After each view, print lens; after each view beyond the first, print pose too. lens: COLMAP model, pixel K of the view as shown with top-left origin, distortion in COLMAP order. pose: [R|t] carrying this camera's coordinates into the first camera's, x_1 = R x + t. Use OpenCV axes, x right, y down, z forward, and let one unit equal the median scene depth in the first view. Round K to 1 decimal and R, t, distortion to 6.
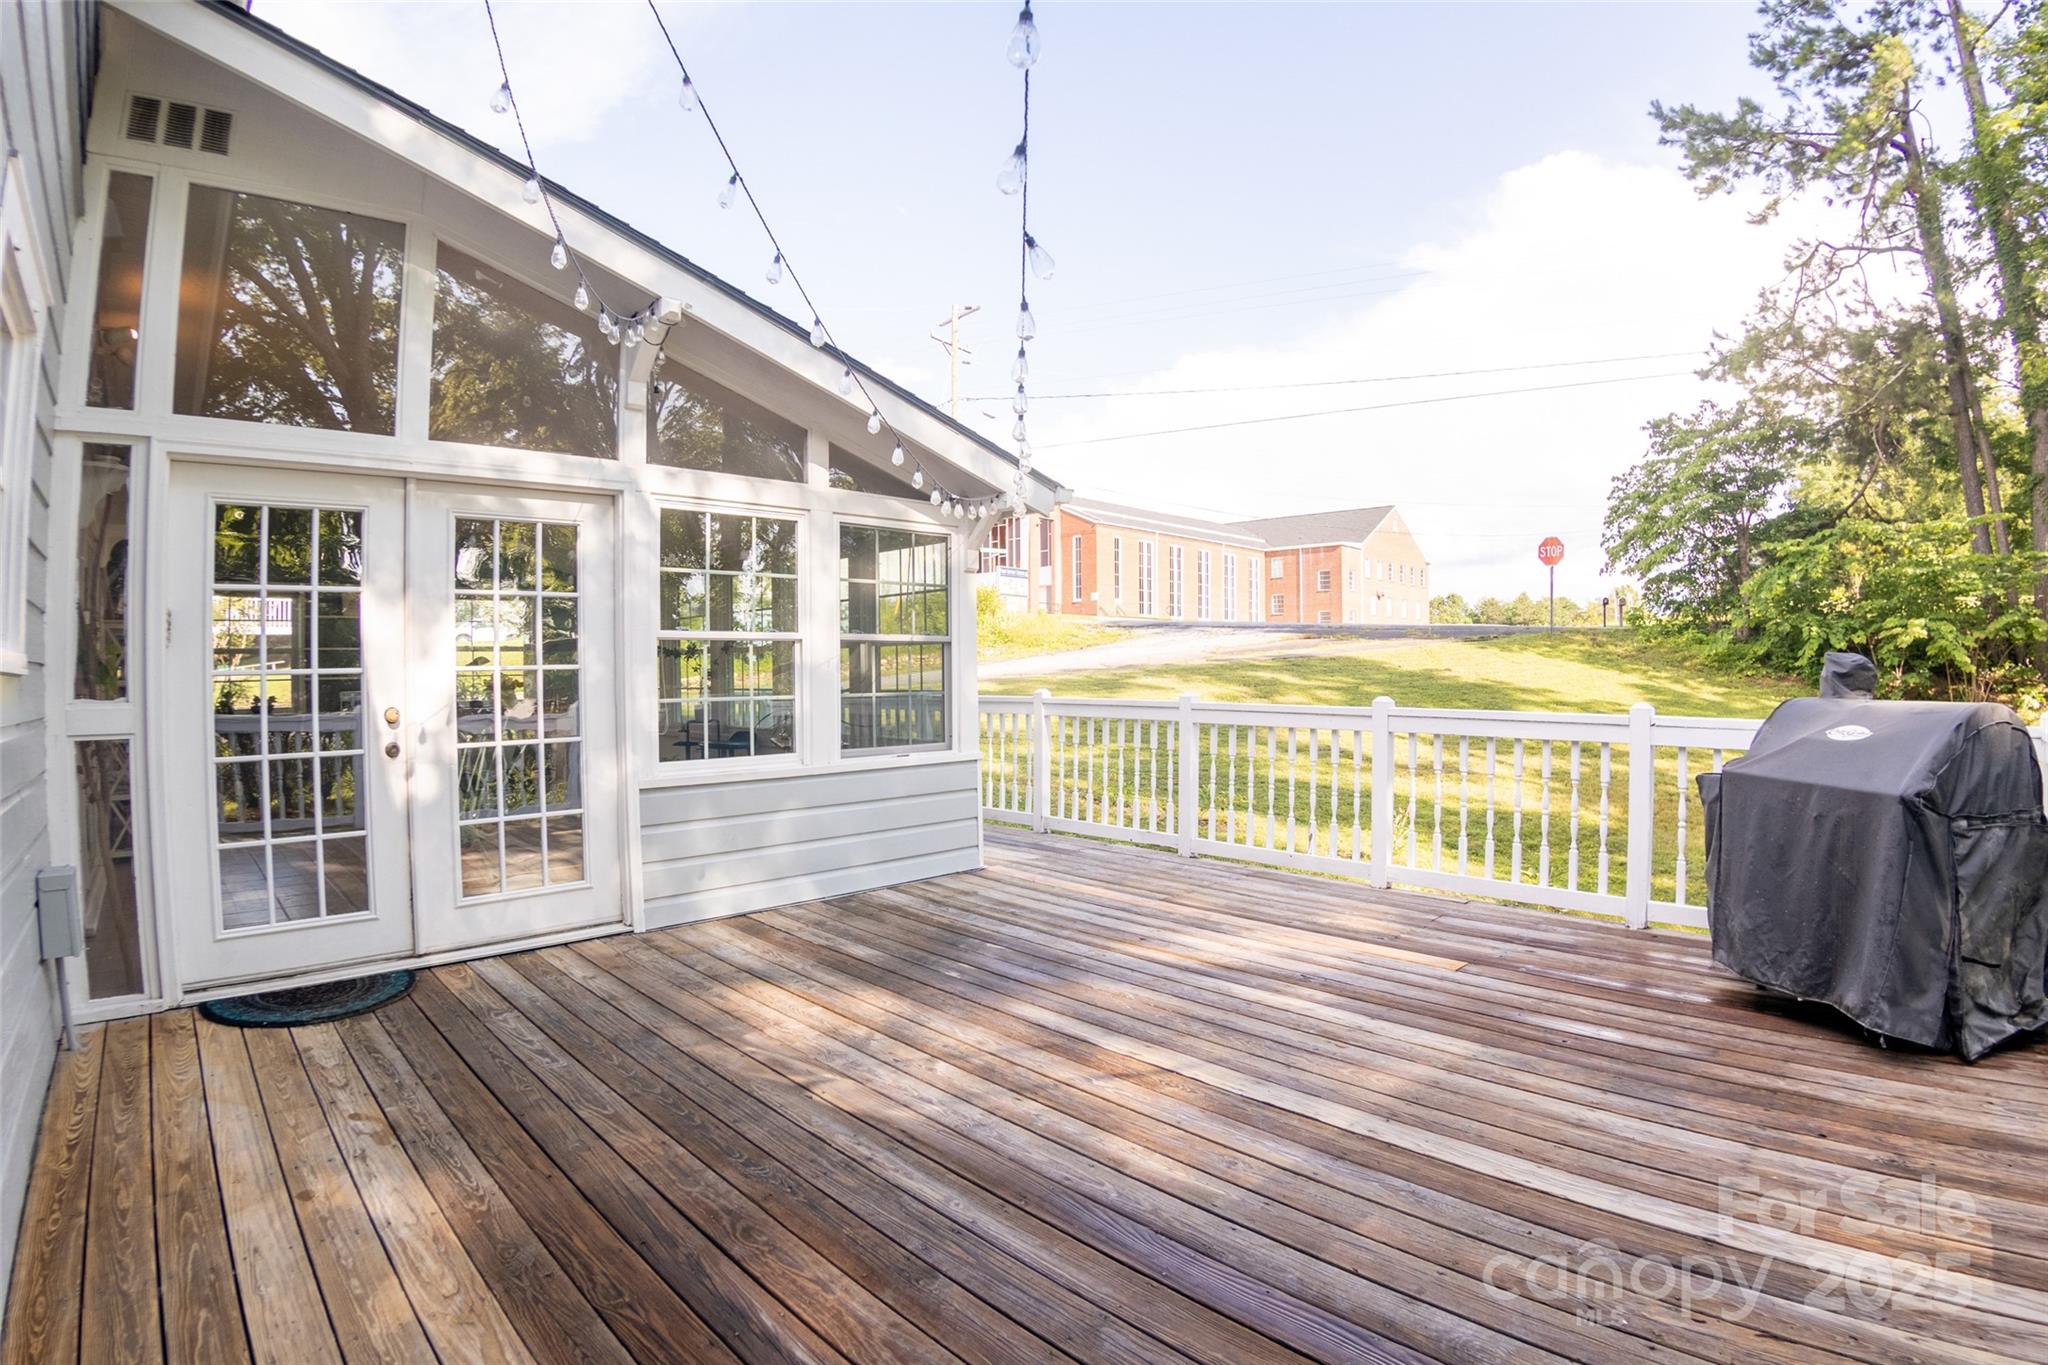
lens RADIAL K [[1005.9, 0, 1024.0], [0, 1005.9, 682.5], [0, 0, 1]] dist [-0.126686, 0.014062]
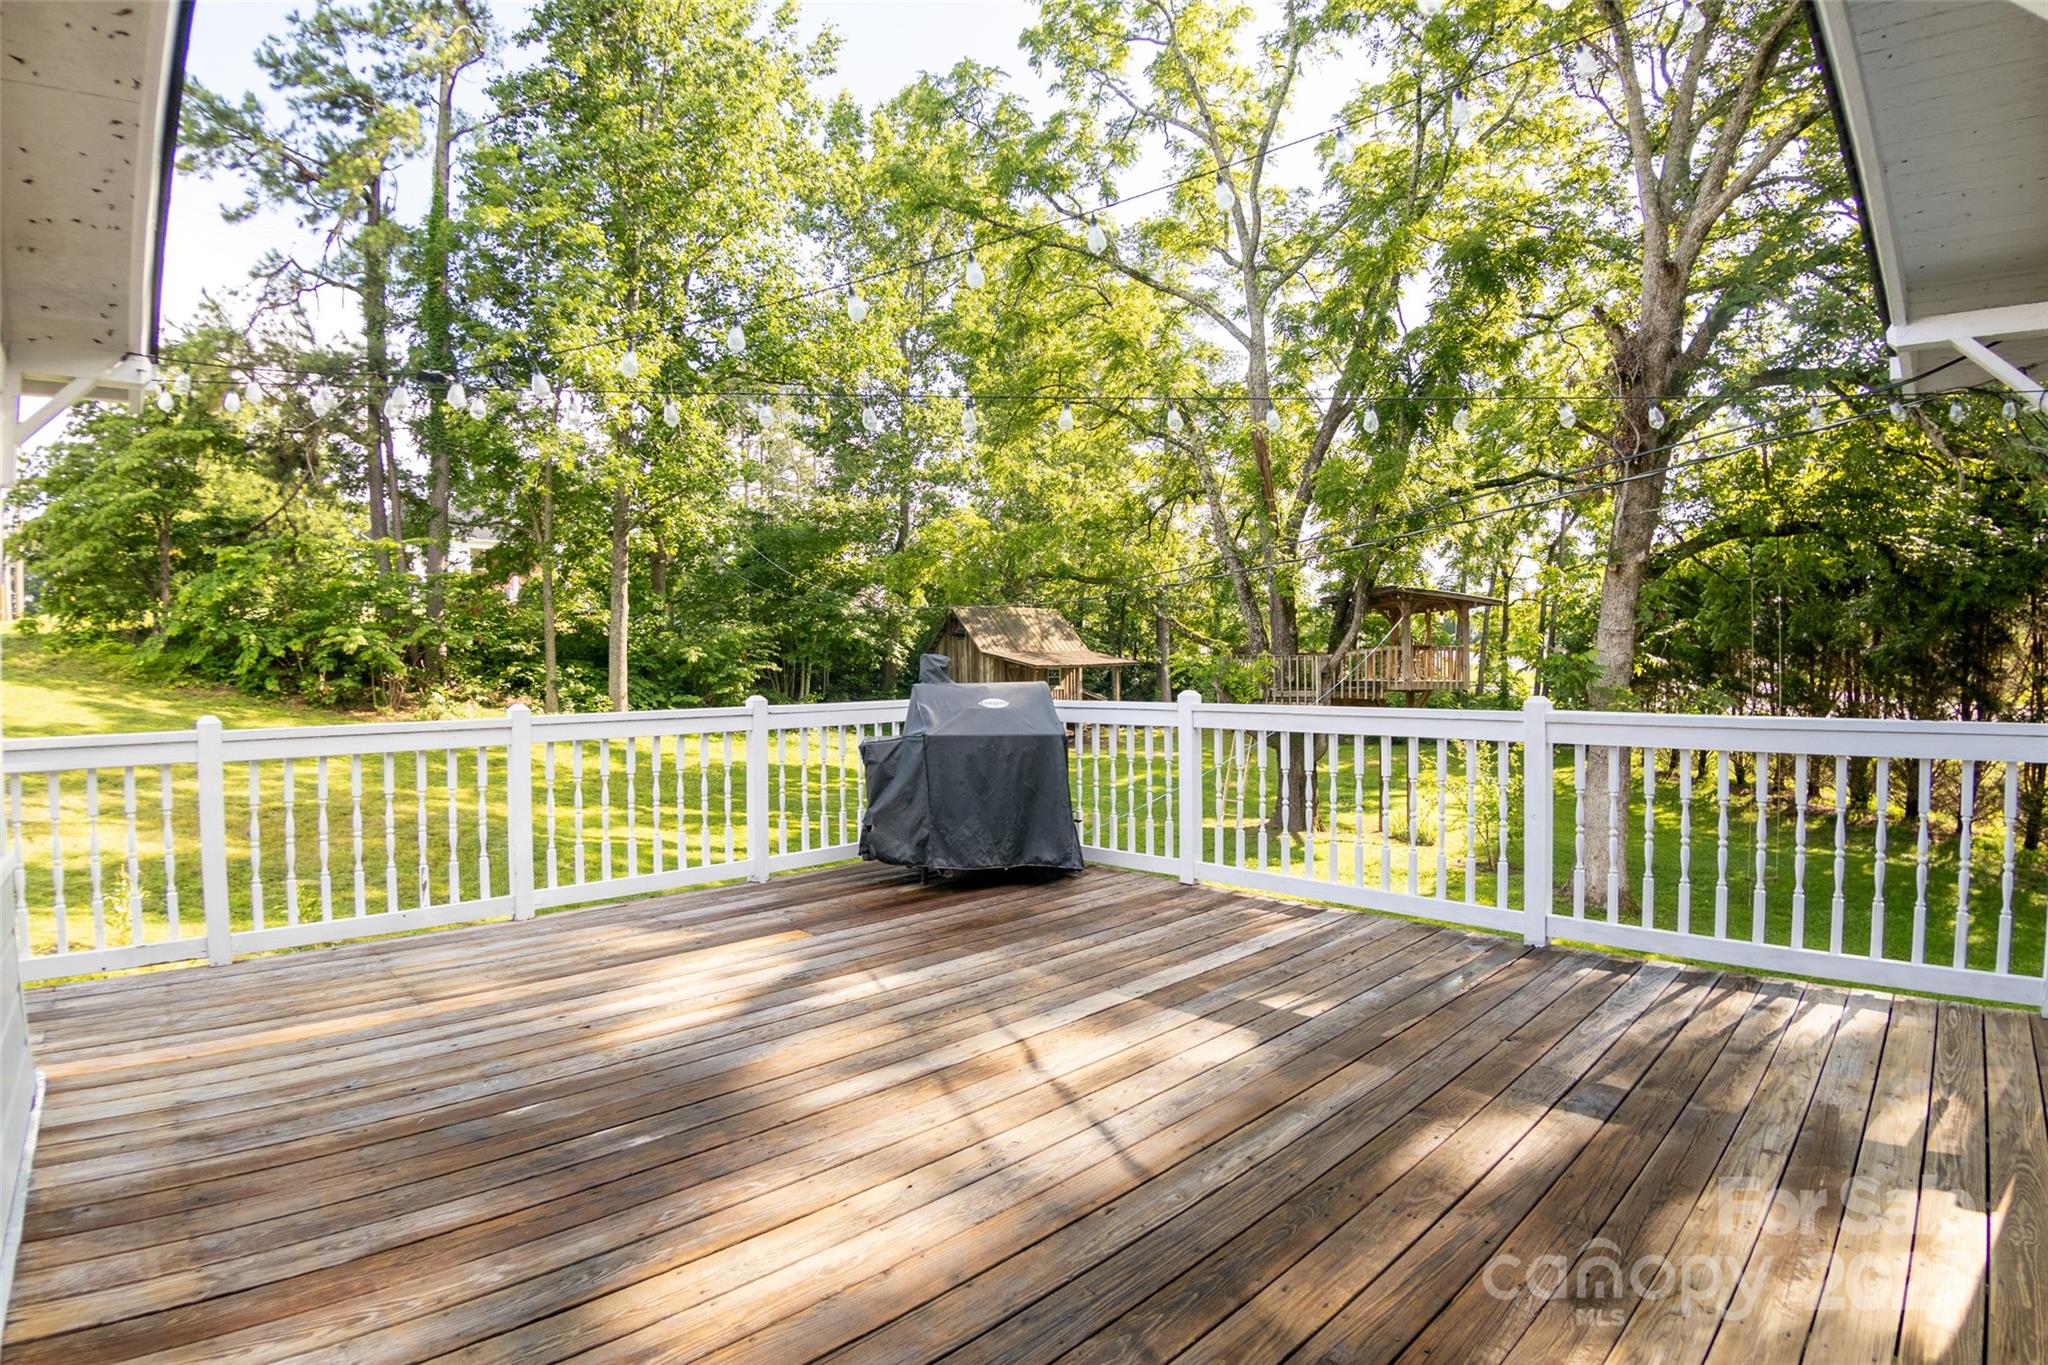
lens RADIAL K [[1005.9, 0, 1024.0], [0, 1005.9, 682.5], [0, 0, 1]] dist [-0.126686, 0.014062]
pose [[0.026319, -0.026589, 0.999300, -0.583972], [0.037953, 0.998952, 0.025580, -0.012125], [-0.998933, 0.037253, 0.027300, 0.611982]]
